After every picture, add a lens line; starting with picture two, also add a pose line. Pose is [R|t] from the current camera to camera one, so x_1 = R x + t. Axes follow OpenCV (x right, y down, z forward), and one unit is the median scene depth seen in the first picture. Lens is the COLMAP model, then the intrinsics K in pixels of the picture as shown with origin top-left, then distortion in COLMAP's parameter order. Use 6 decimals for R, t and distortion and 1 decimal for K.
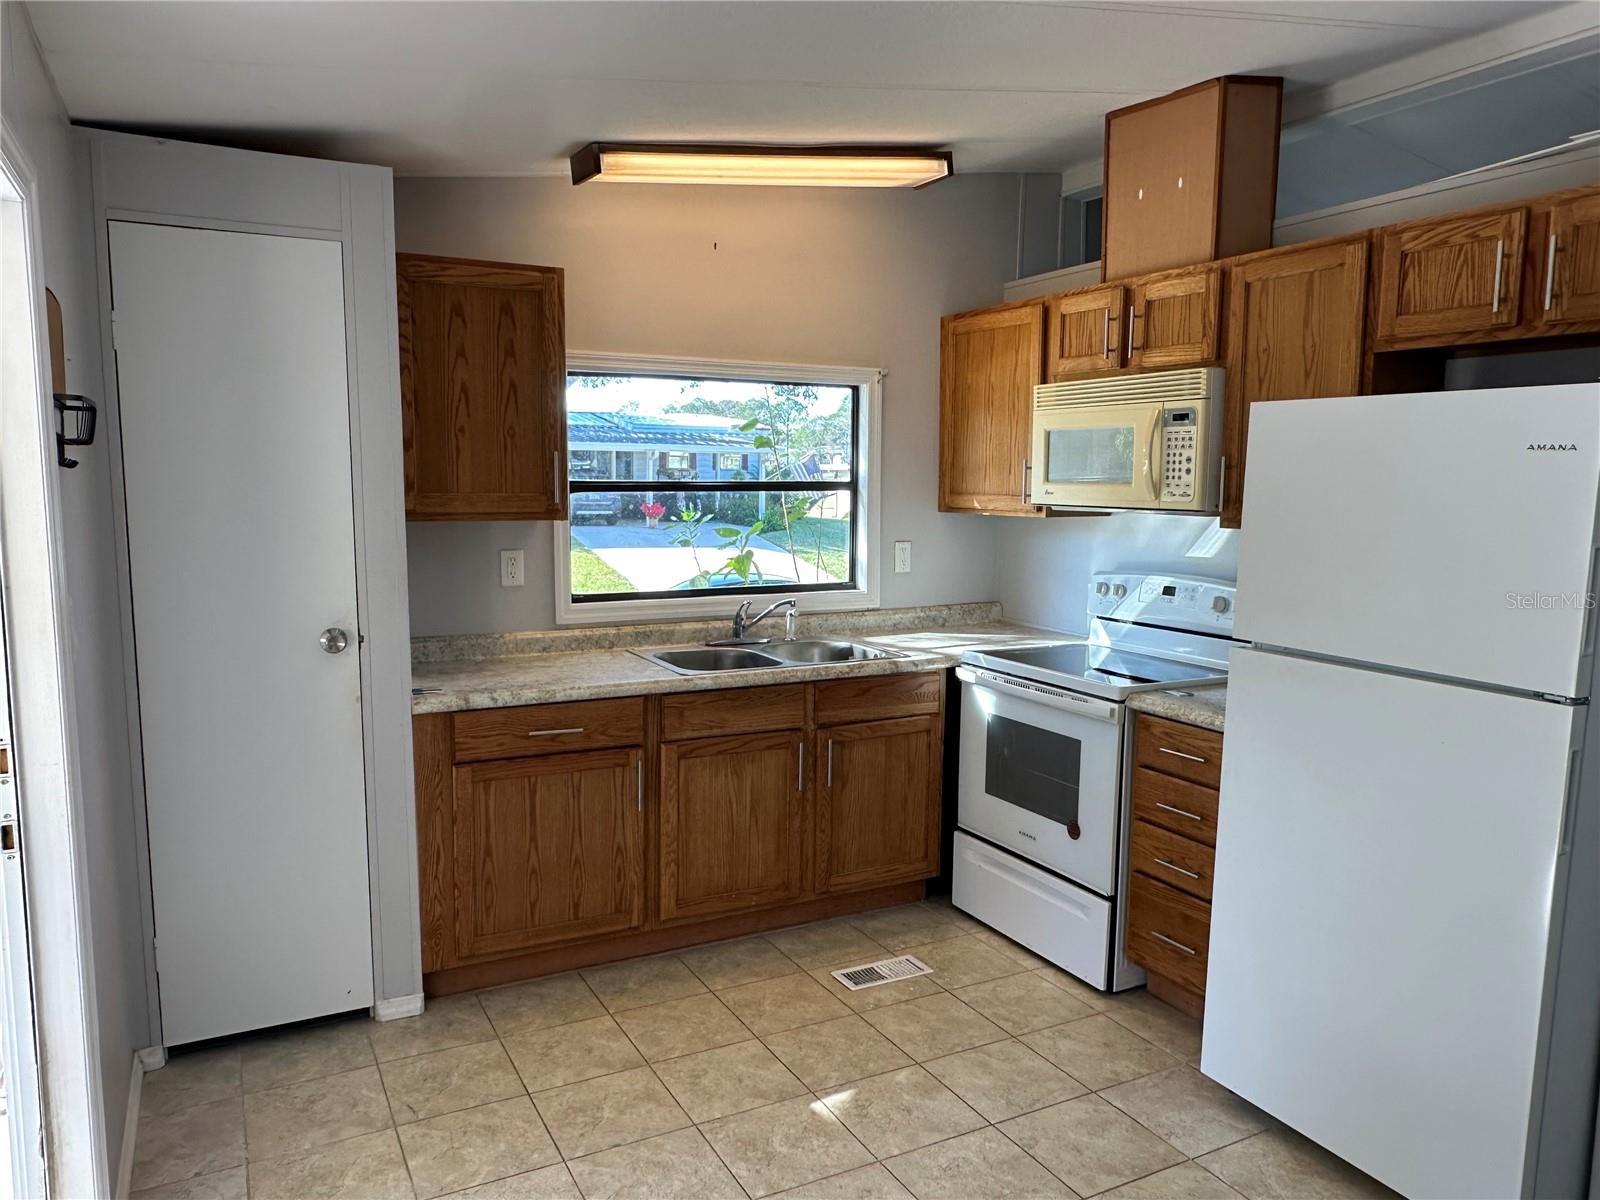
lens RADIAL K [[1126.3, 0, 796.0], [0, 1126.3, 612.0], [0, 0, 1]] dist [-0.006200, -0.002265]
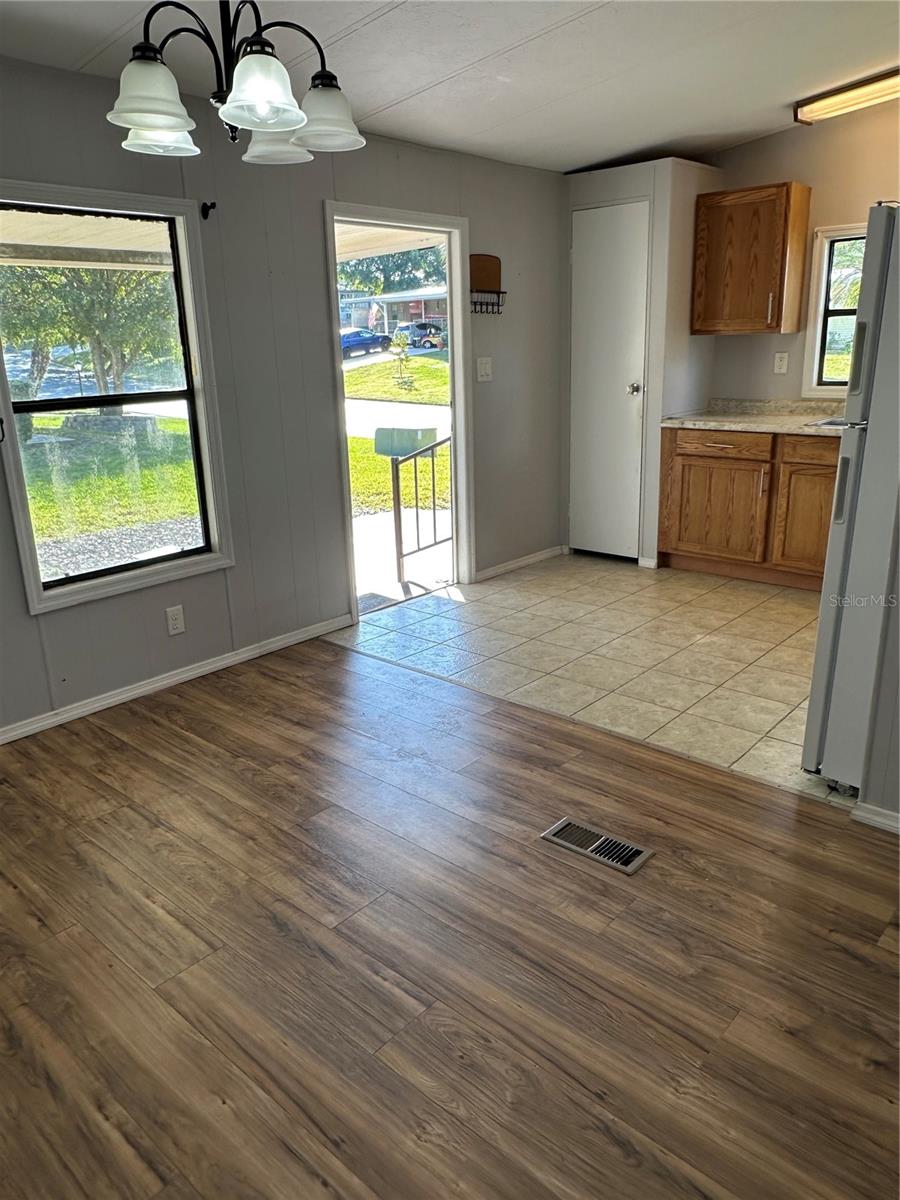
lens RADIAL K [[844.8, 0, 450.0], [0, 844.8, 600.0], [0, 0, 1]] dist [-0.006200, -0.002265]
pose [[0.355074, 0.258870, -0.898281, 0.974627], [-0.082120, 0.965817, 0.245872, 0.043184], [0.931224, -0.013536, 0.364195, 0.029223]]
